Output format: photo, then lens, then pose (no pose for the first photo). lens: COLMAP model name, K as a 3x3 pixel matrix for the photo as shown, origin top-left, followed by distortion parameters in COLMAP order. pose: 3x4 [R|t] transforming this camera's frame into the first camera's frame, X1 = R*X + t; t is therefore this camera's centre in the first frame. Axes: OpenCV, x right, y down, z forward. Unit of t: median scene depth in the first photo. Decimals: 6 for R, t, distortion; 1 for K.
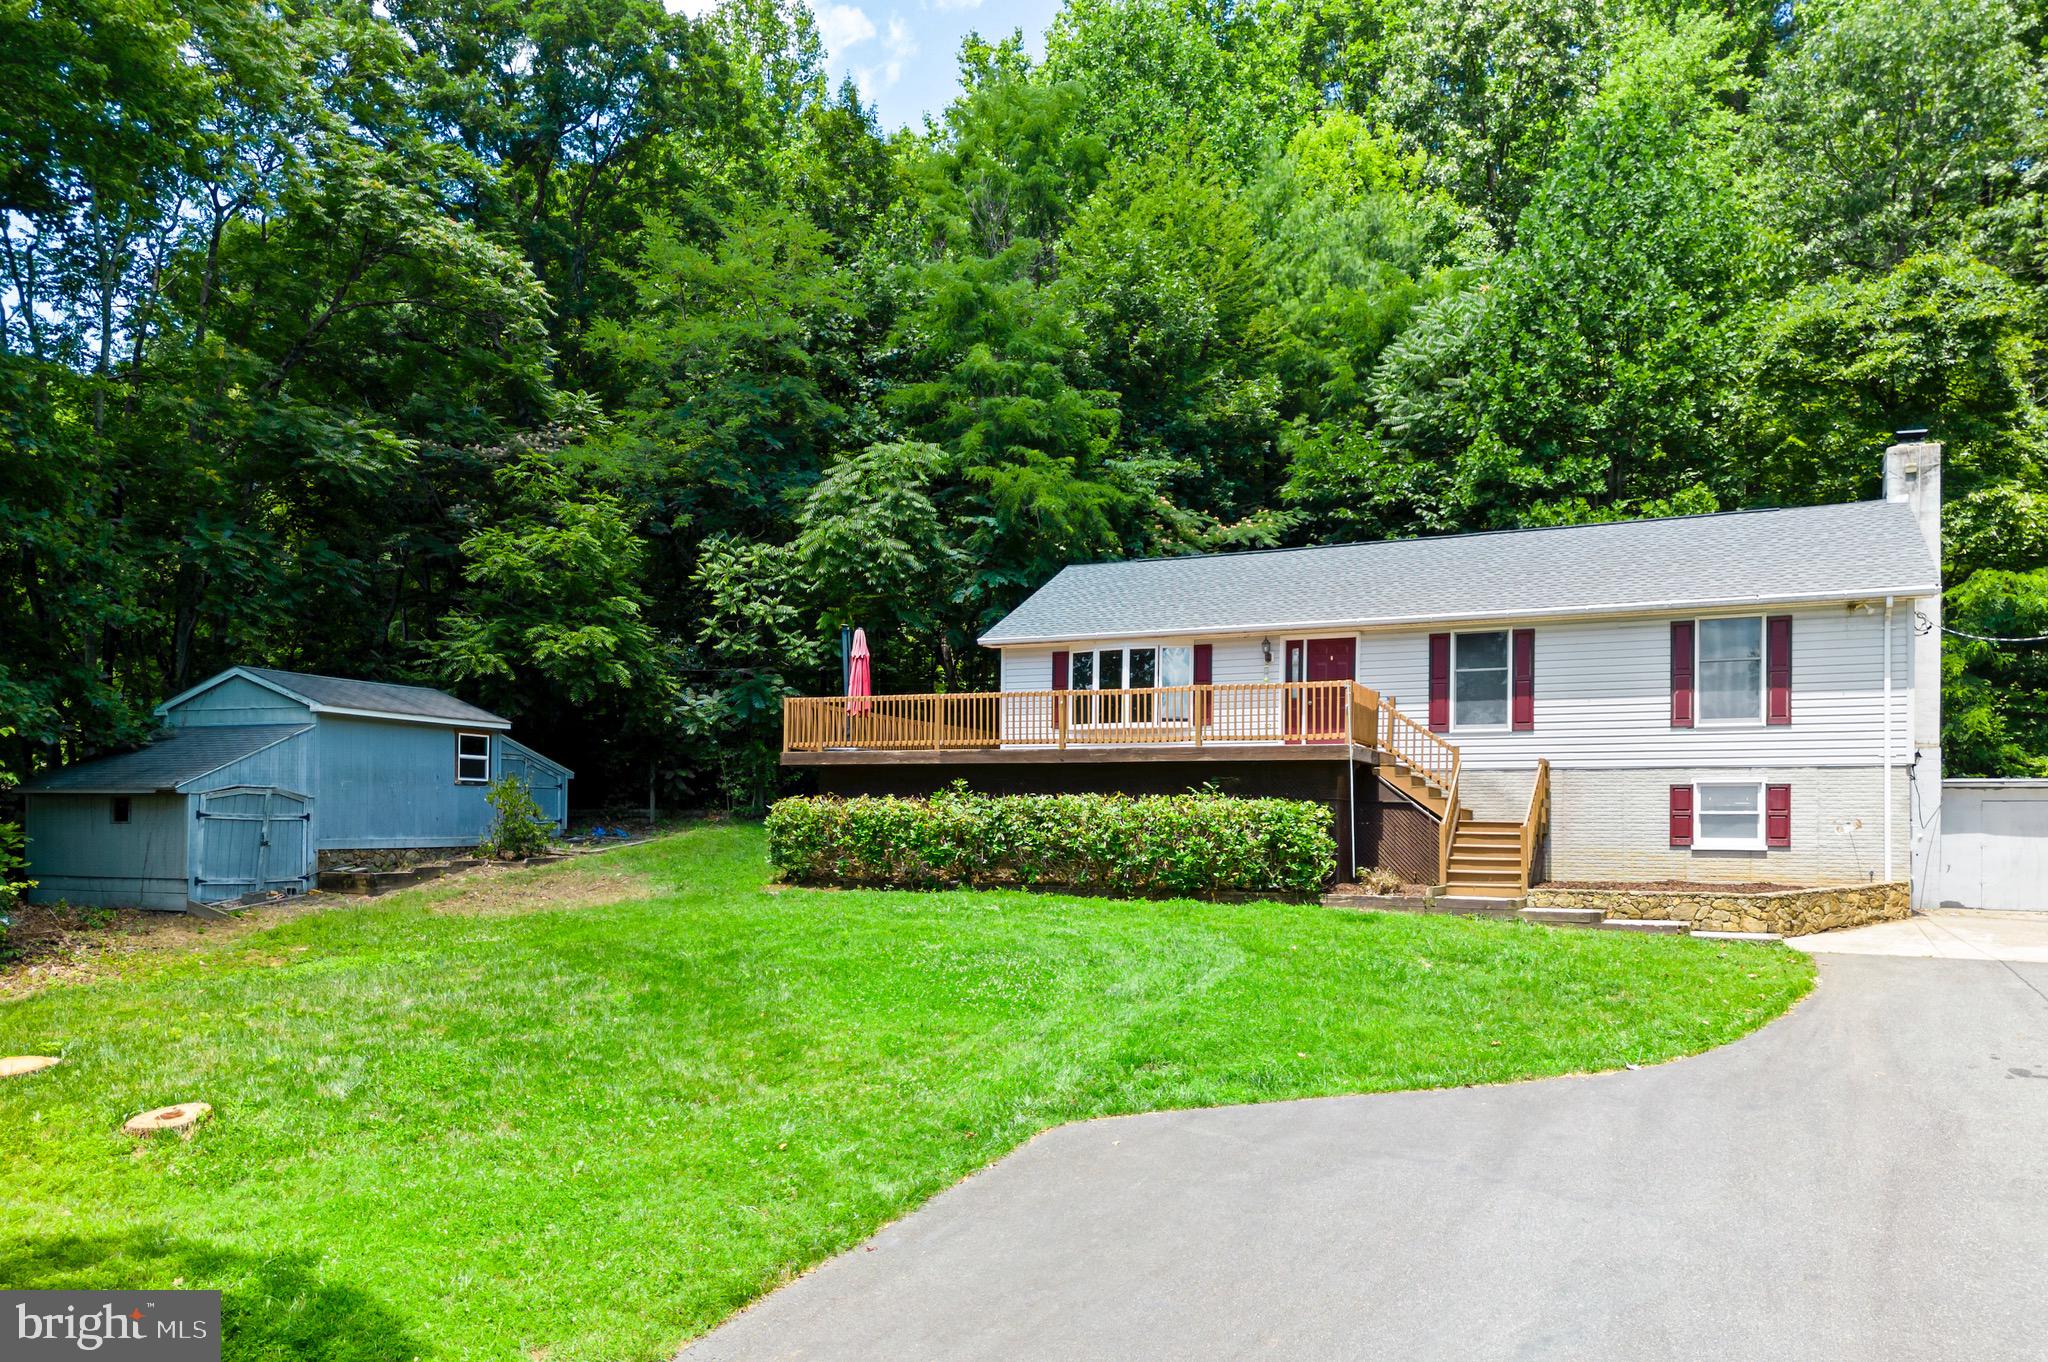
lens RADIAL K [[1471.9, 0, 1024.6], [0, 1471.9, 807.8], [0, 0, 1]] dist [0.072636, -0.061657]
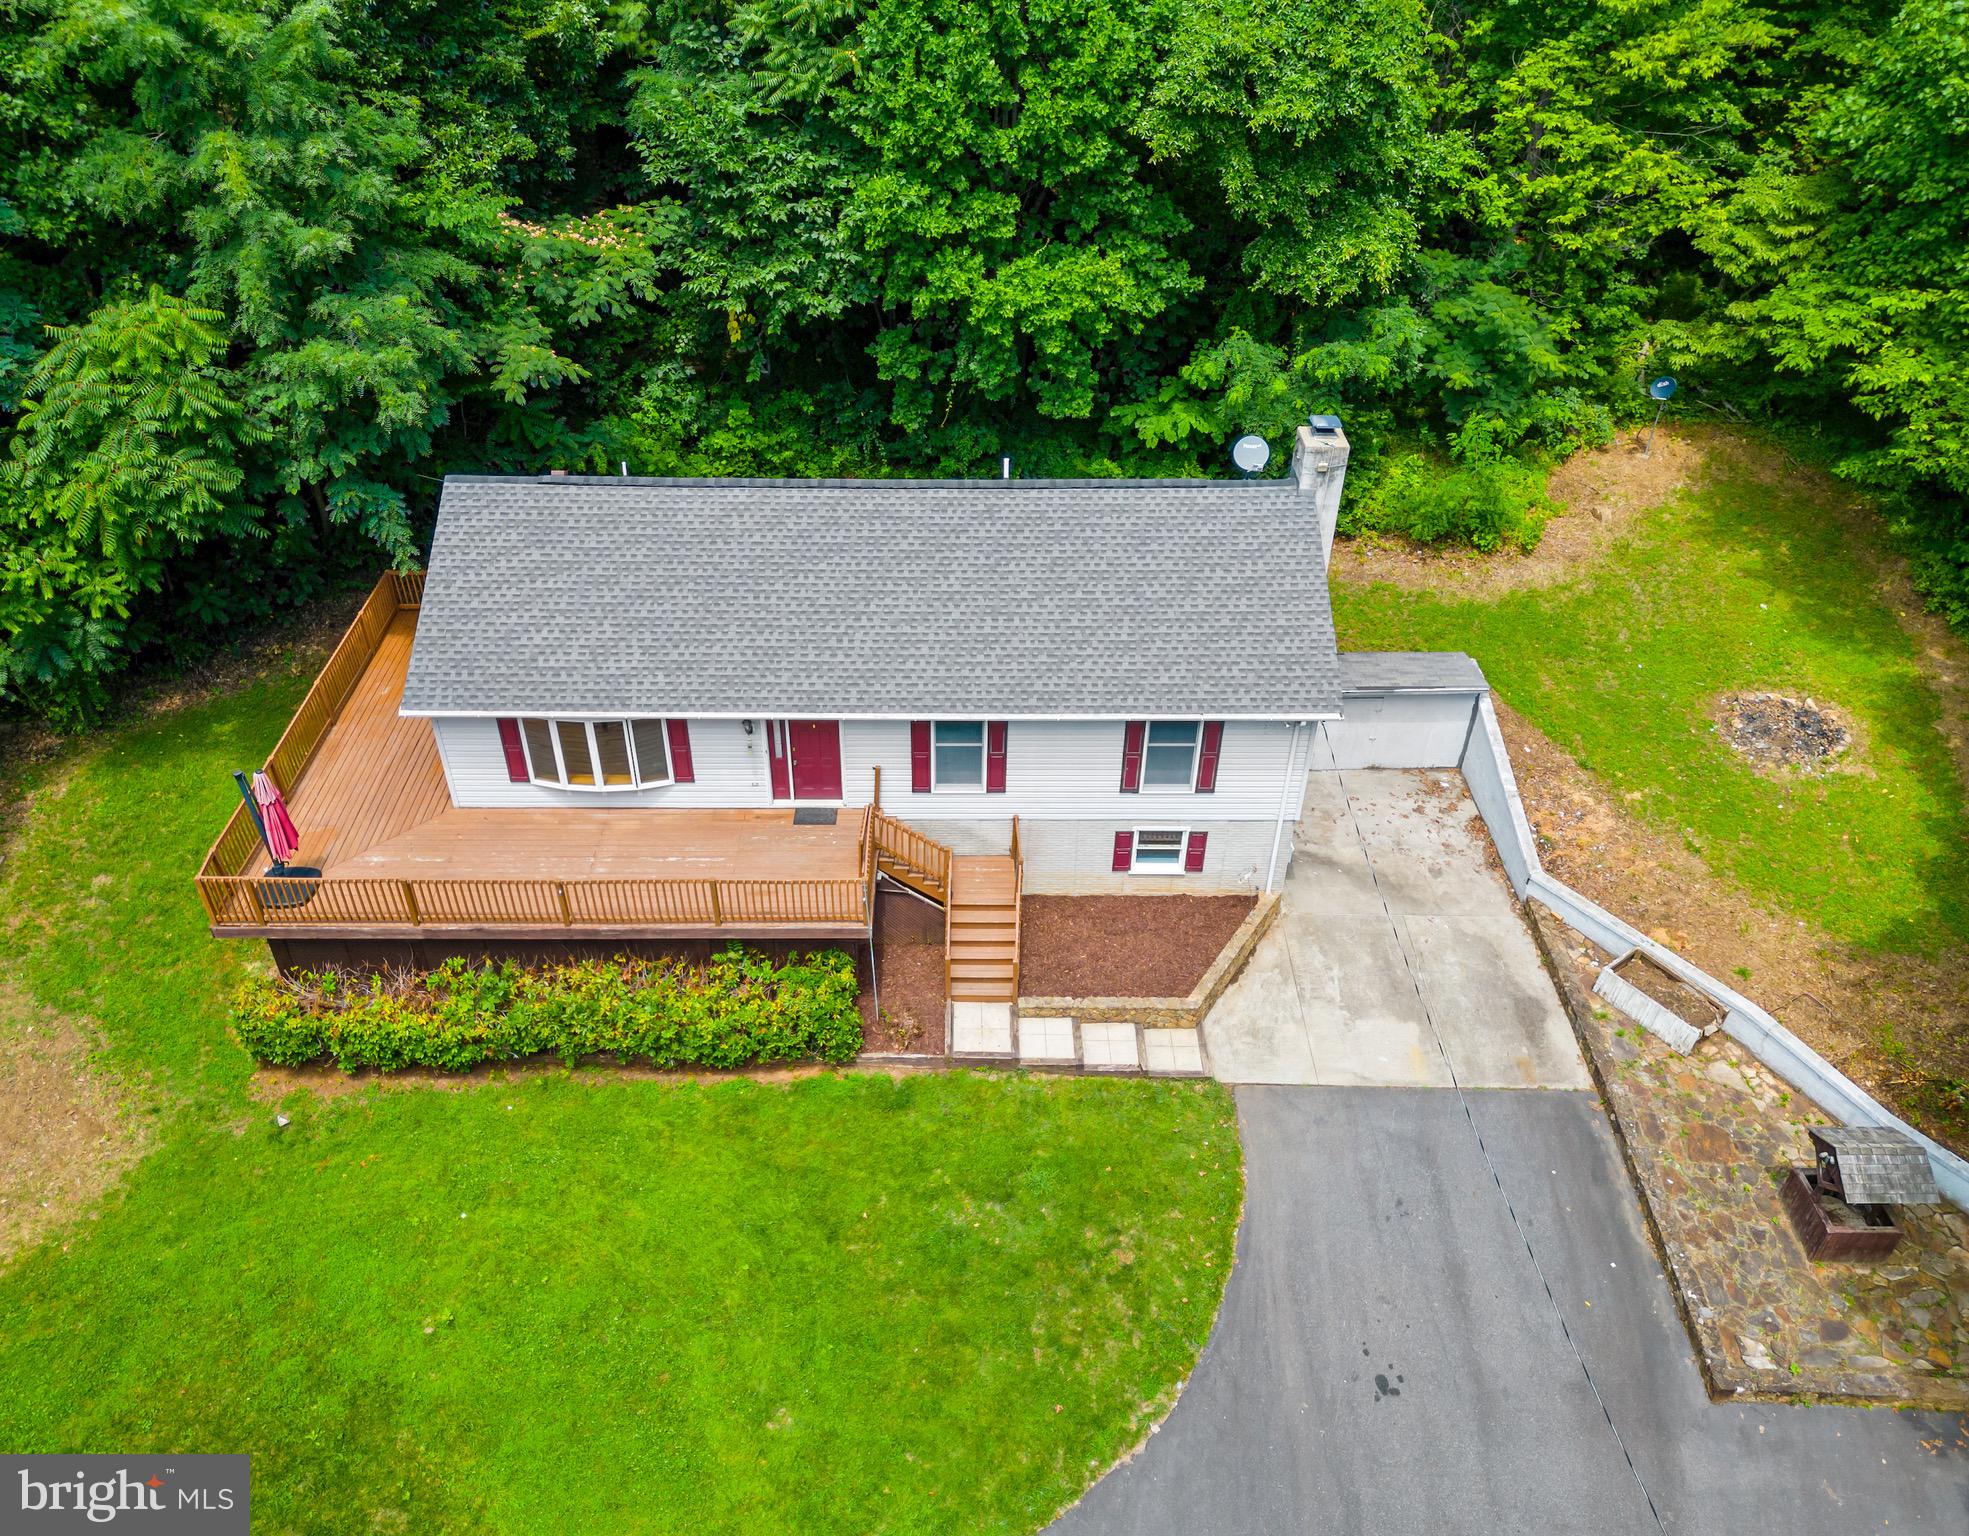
lens RADIAL K [[1444.0, 0, 960.0], [0, 1444.0, 759.2], [0, 0, 1]] dist [0.090872, -0.098302]
pose [[0.905791, -0.260964, 0.333828, -0.022910], [-0.001490, 0.785874, 0.618384, -0.522095], [-0.423723, -0.560624, 0.711449, 0.202164]]
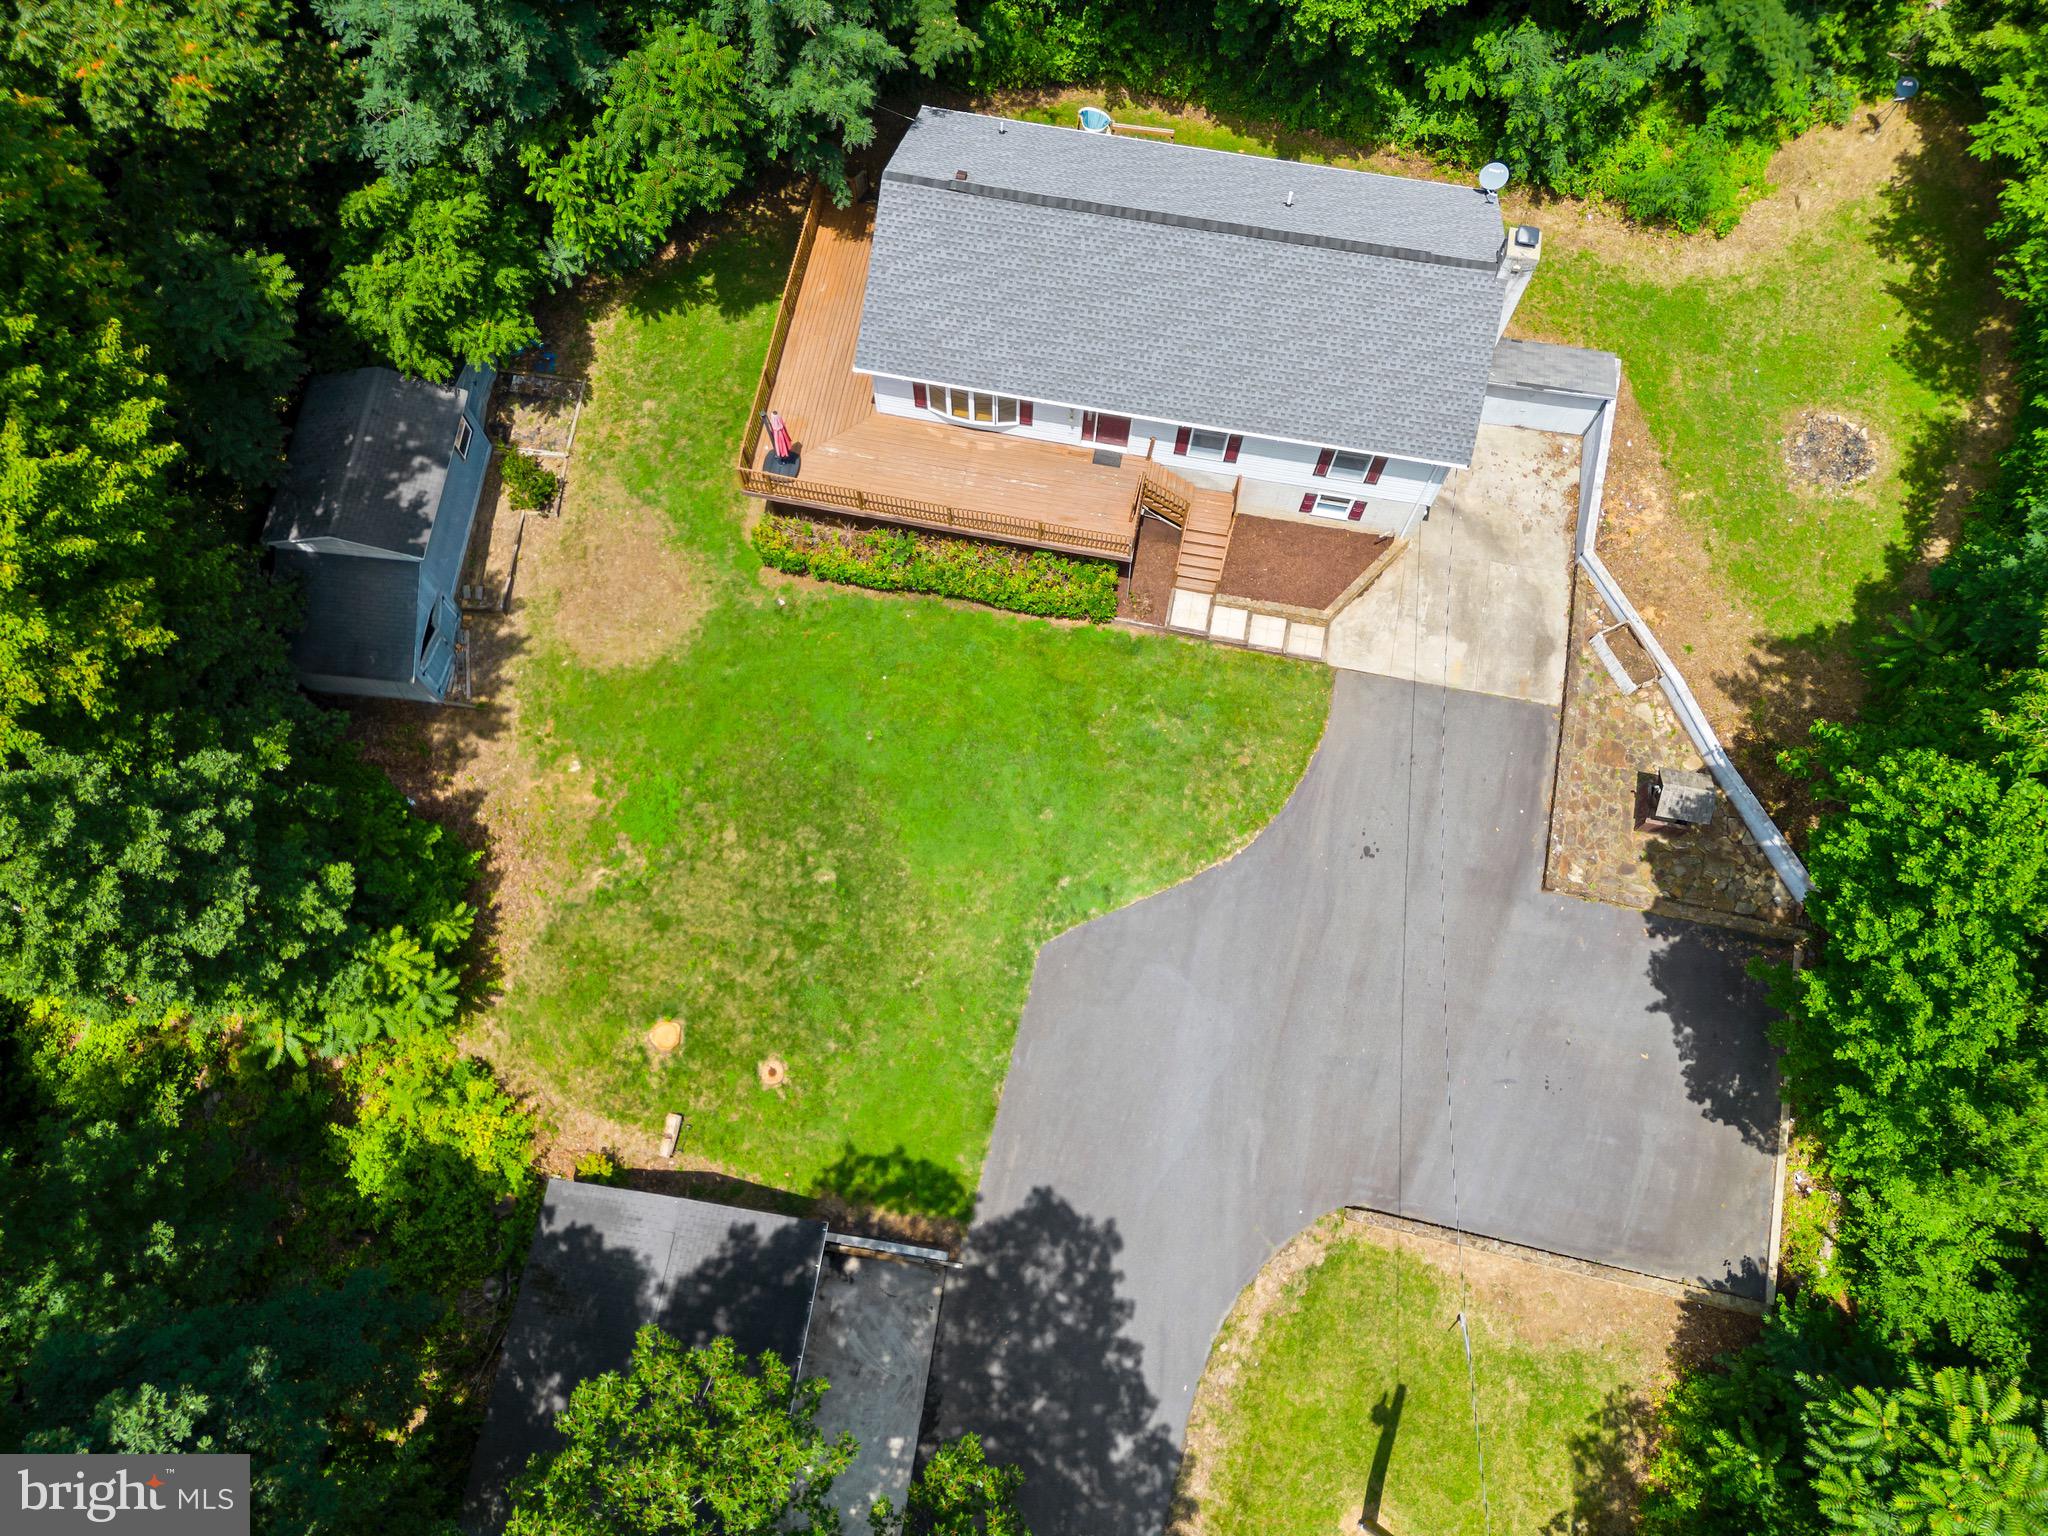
lens RADIAL K [[1462.1, 0, 1023.2], [0, 1462.1, 753.4], [0, 0, 1]] dist [0.108919, -0.135239]
pose [[0.968434, -0.234291, 0.085103, -0.065193], [-0.001987, 0.334143, 0.942520, -1.050968], [-0.249260, -0.912938, 0.323130, 0.183452]]
